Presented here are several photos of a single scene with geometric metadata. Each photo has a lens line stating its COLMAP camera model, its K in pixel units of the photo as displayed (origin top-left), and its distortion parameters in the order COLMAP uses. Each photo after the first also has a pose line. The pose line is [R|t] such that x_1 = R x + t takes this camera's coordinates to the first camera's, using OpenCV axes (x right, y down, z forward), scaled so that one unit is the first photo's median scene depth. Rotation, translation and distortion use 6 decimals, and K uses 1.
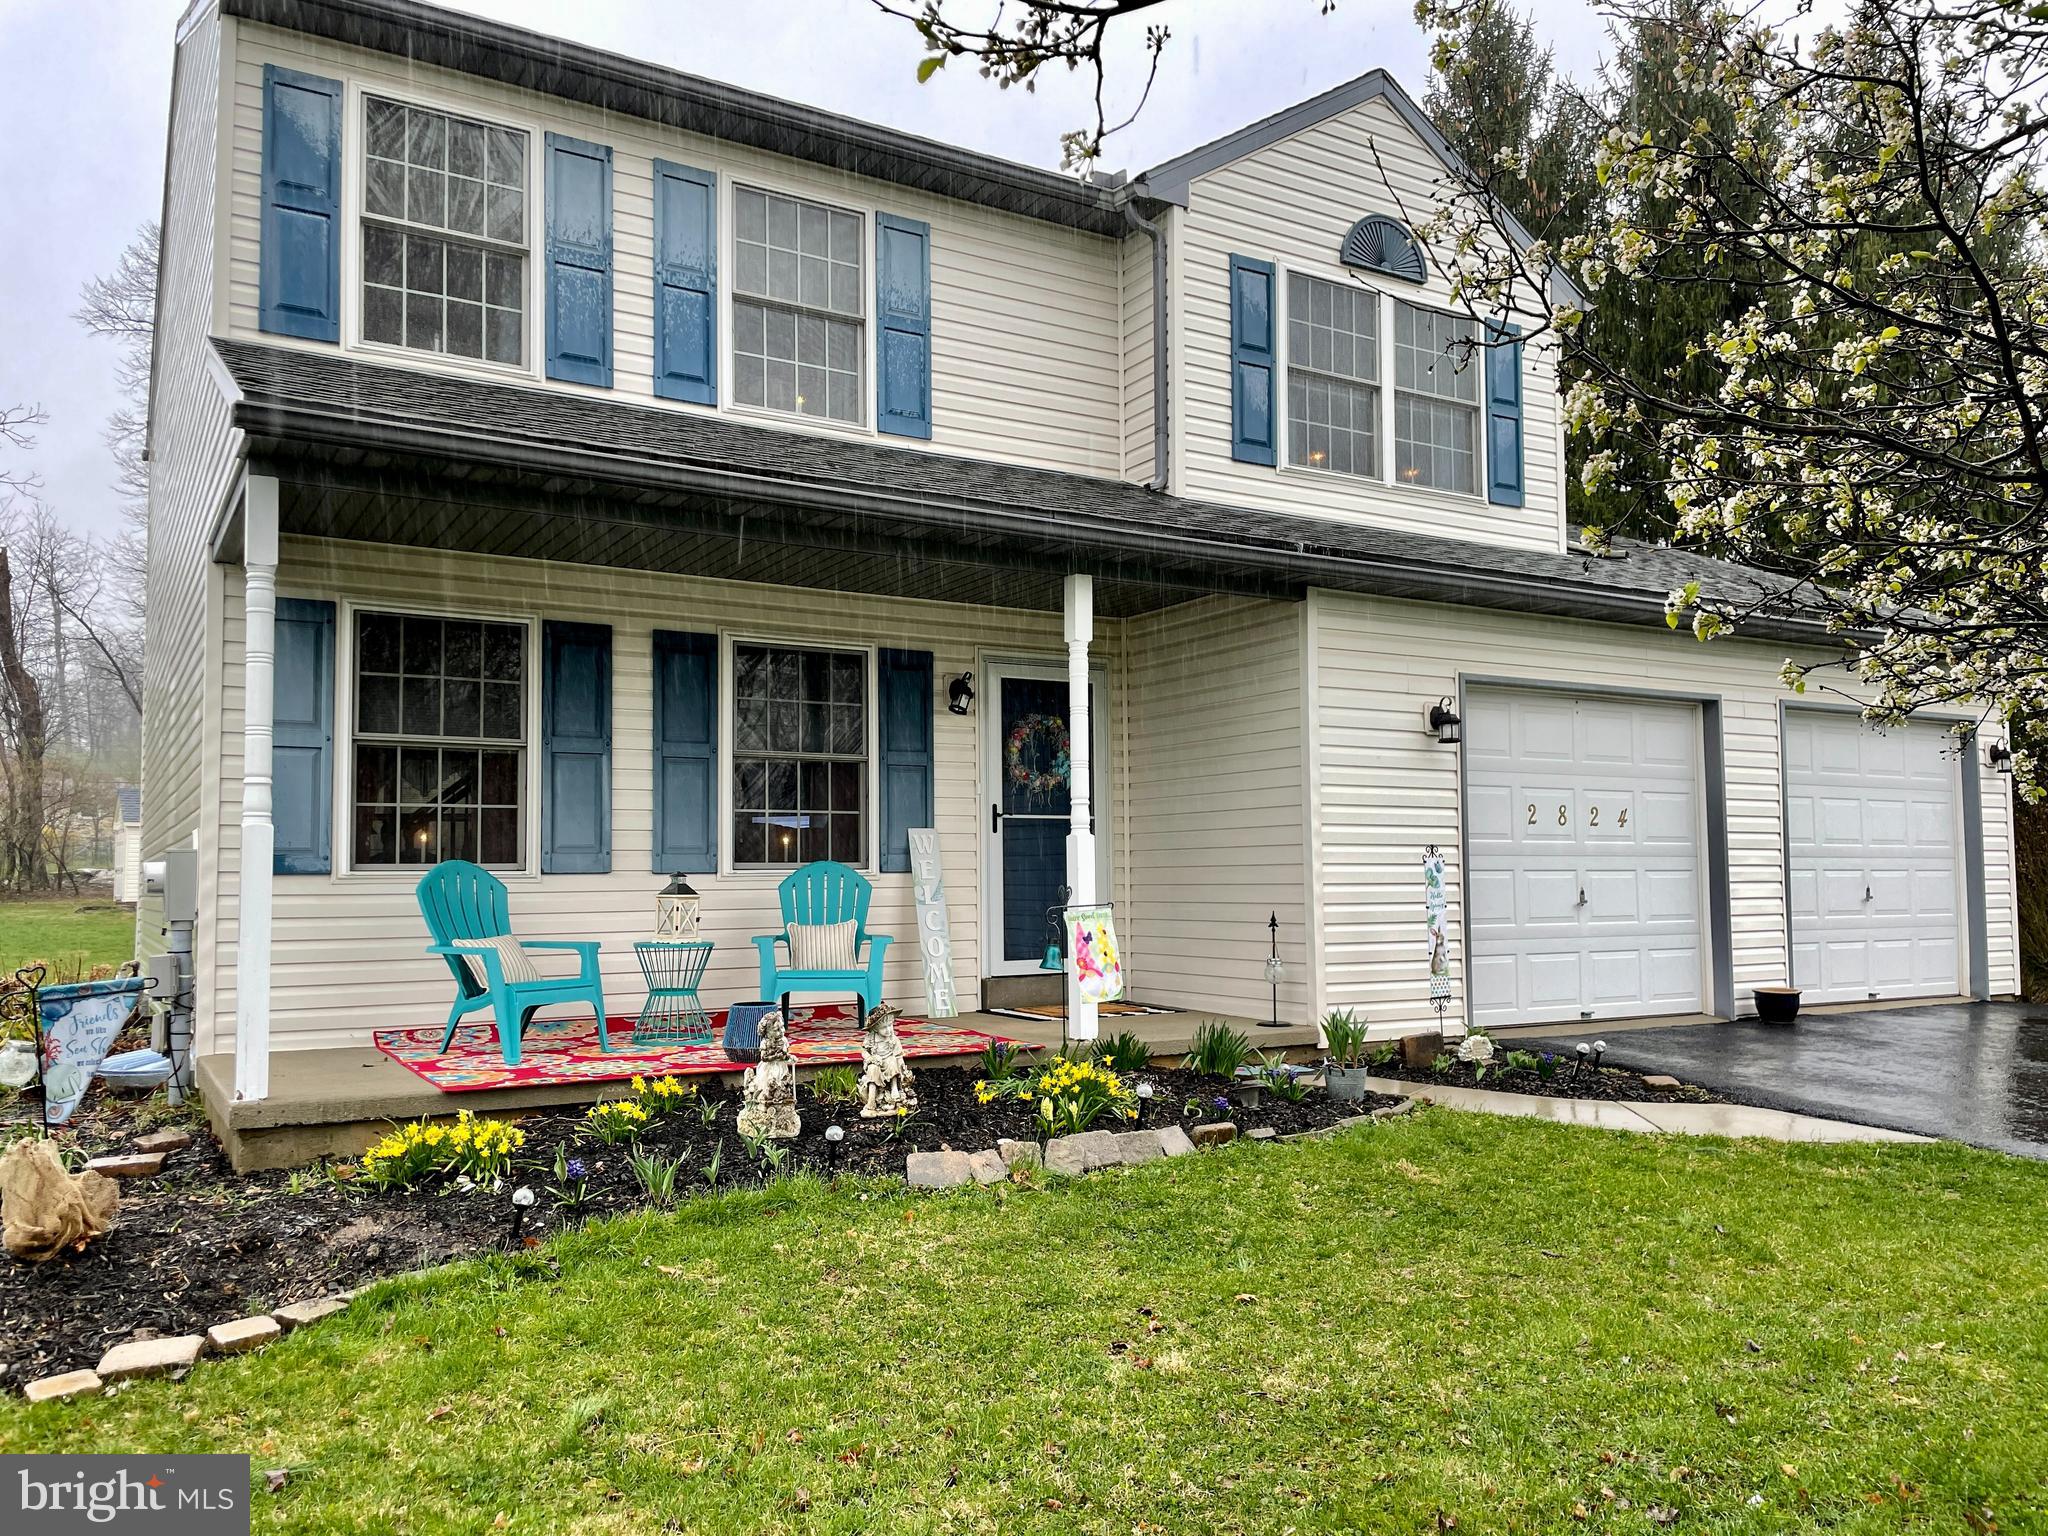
lens RADIAL K [[1535.7, 0, 1022.1], [0, 1535.7, 777.0], [0, 0, 1]] dist [0.065215, -0.056824]
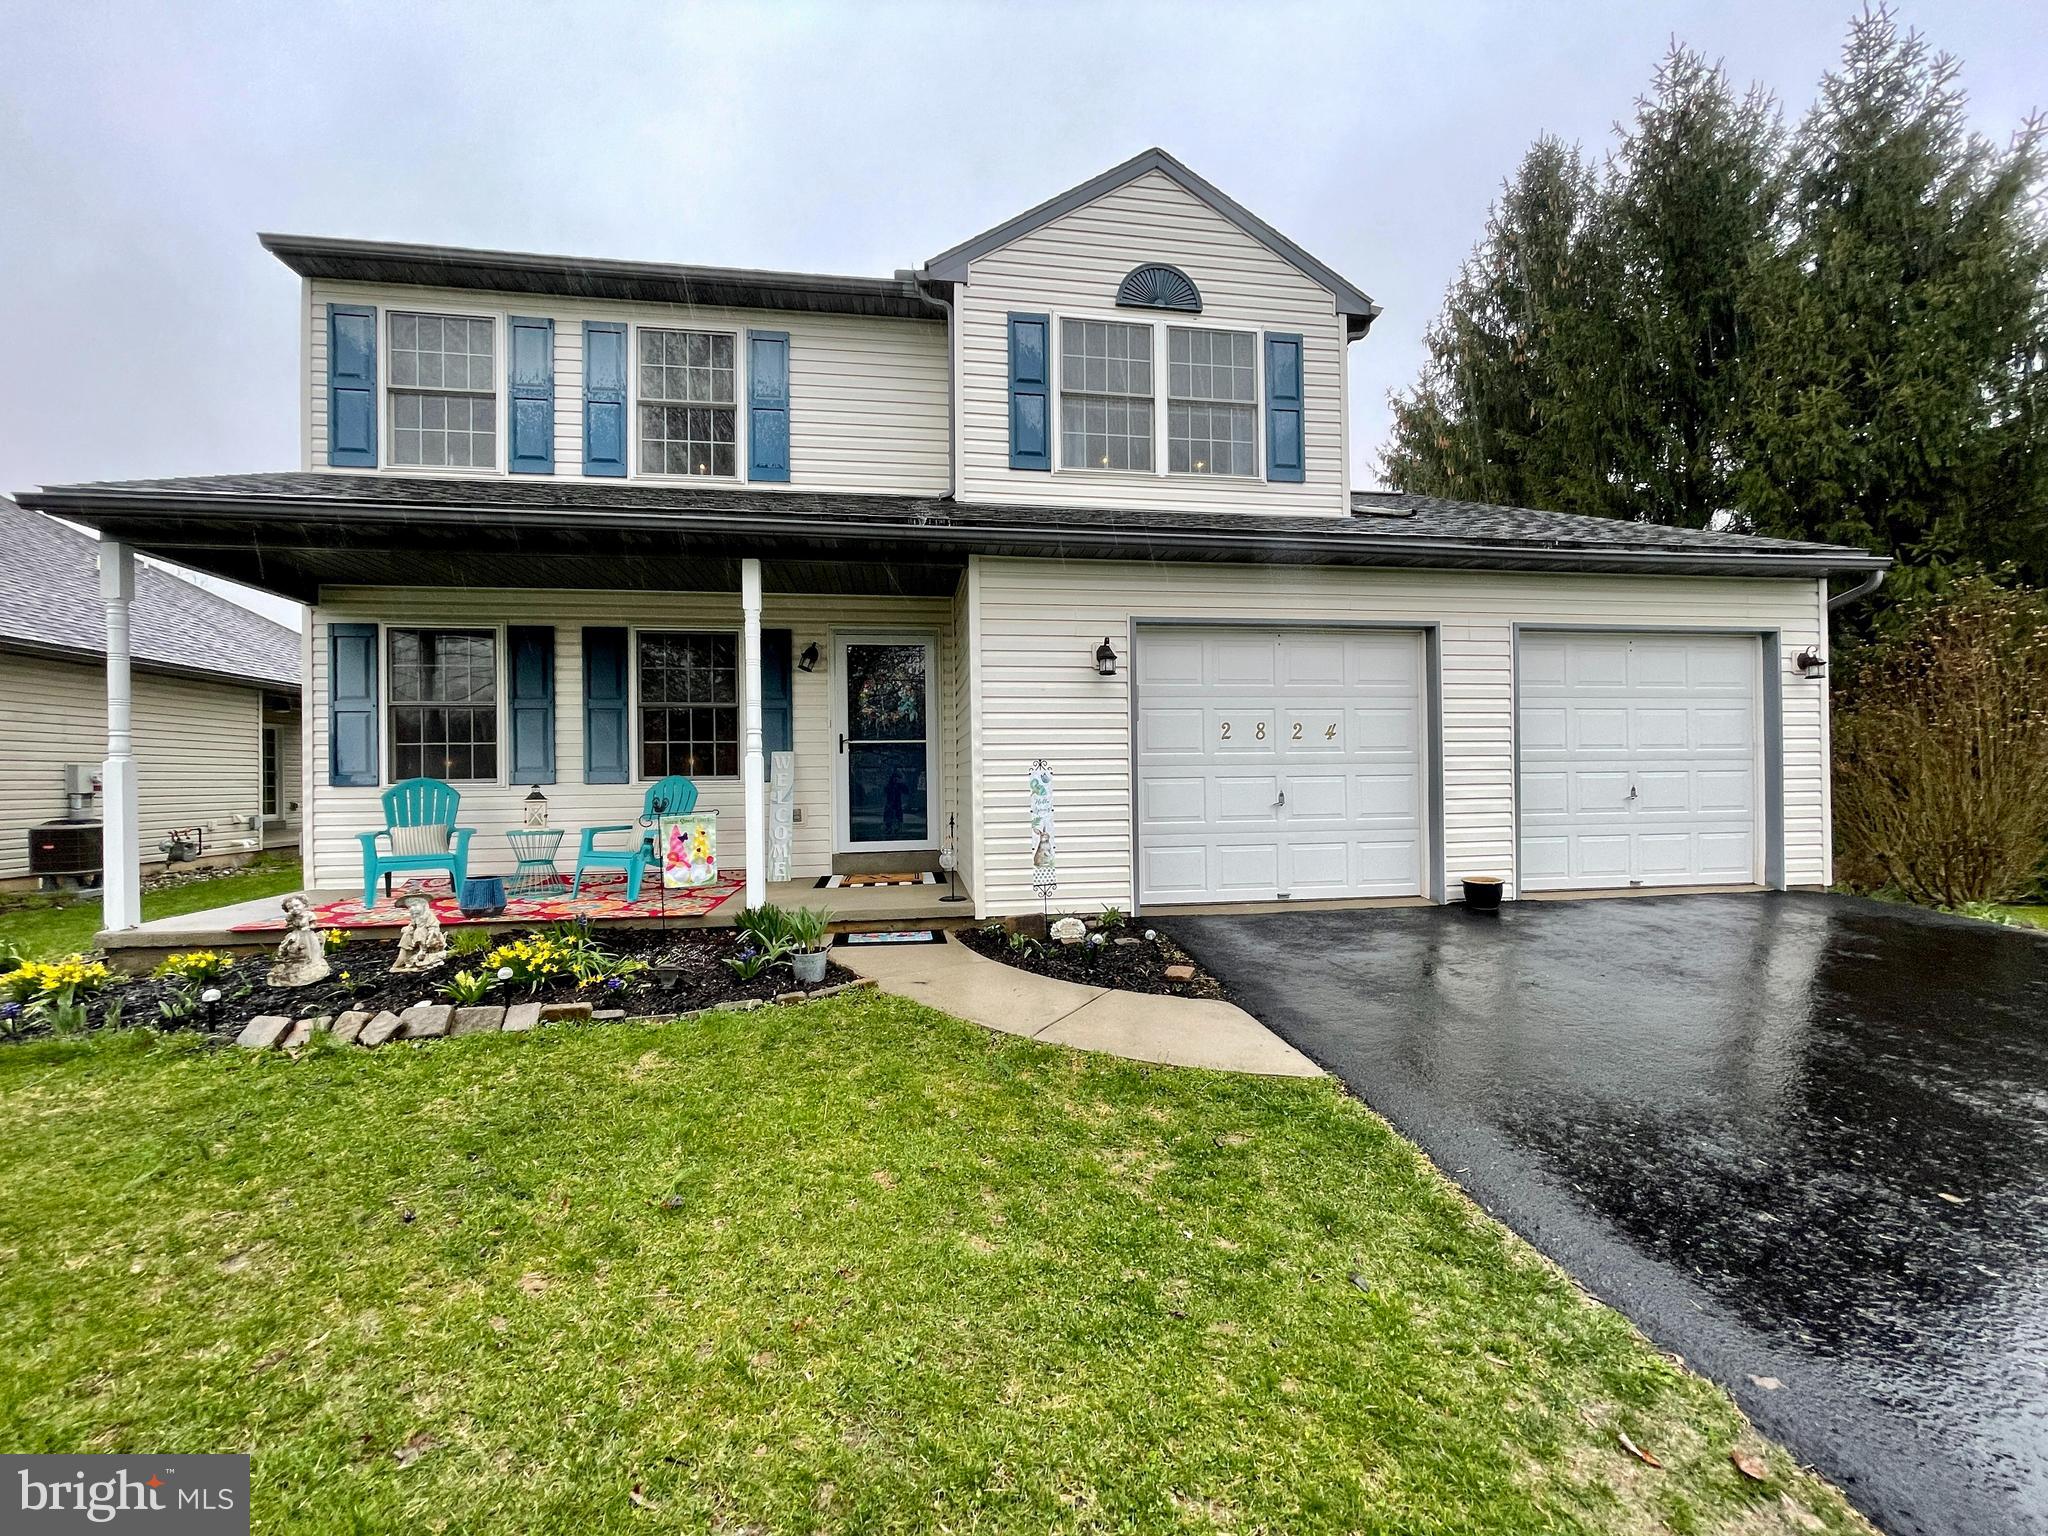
lens RADIAL K [[823.0, 0, 1034.9], [0, 823.0, 765.6], [0, 0, 1]] dist [-0.002229, -0.000729]
pose [[0.926301, -0.010186, -0.376647, 0.440024], [0.031640, 0.998207, 0.050818, 0.014131], [0.375454, -0.058990, 0.924962, 0.354121]]
